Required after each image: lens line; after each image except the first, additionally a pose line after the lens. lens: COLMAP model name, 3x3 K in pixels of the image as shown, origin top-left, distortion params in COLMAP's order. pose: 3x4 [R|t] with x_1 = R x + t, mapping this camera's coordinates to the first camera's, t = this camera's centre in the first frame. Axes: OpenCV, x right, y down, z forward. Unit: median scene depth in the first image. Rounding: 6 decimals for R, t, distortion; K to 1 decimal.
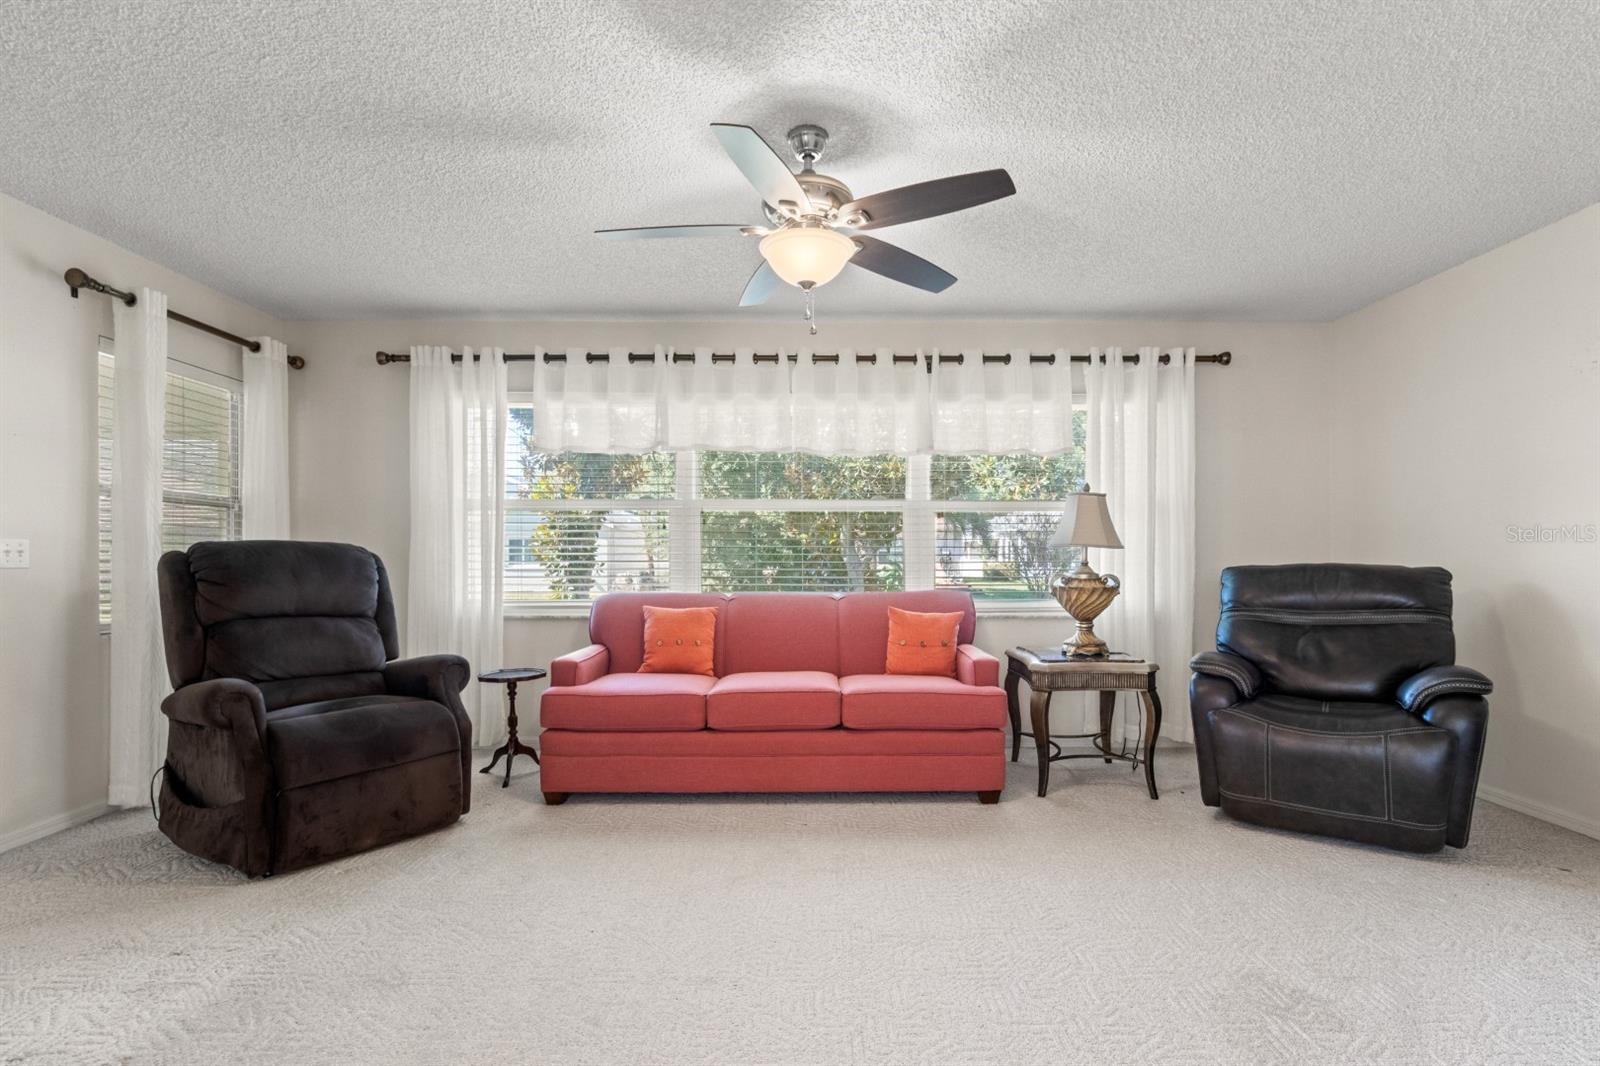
lens RADIAL K [[762.3, 0, 804.3], [0, 762.3, 568.3], [0, 0, 1]] dist [0.001173, -0.000007]
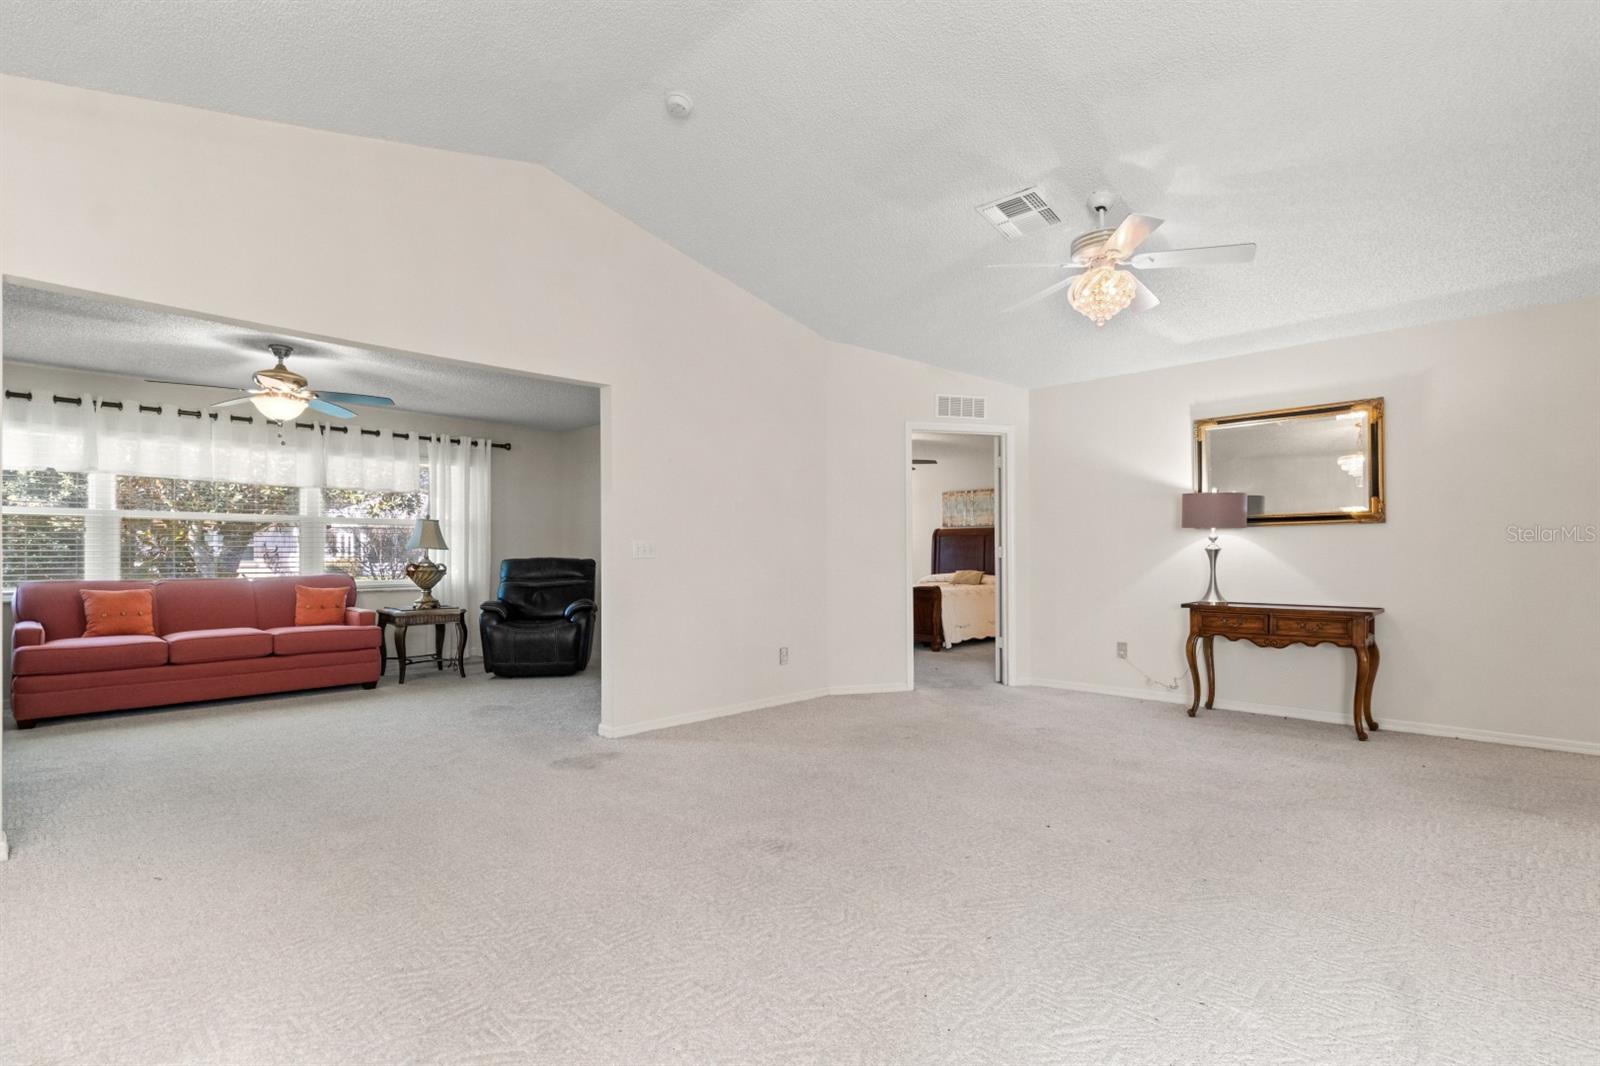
lens RADIAL K [[750.5, 0, 805.4], [0, 750.5, 544.8], [0, 0, 1]] dist [0.002996, 0.000954]
pose [[0.688395, 0.010869, 0.725255, -0.319401], [0.007621, 0.999724, -0.022216, 0.010237], [-0.725296, 0.020820, 0.688122, -0.916023]]
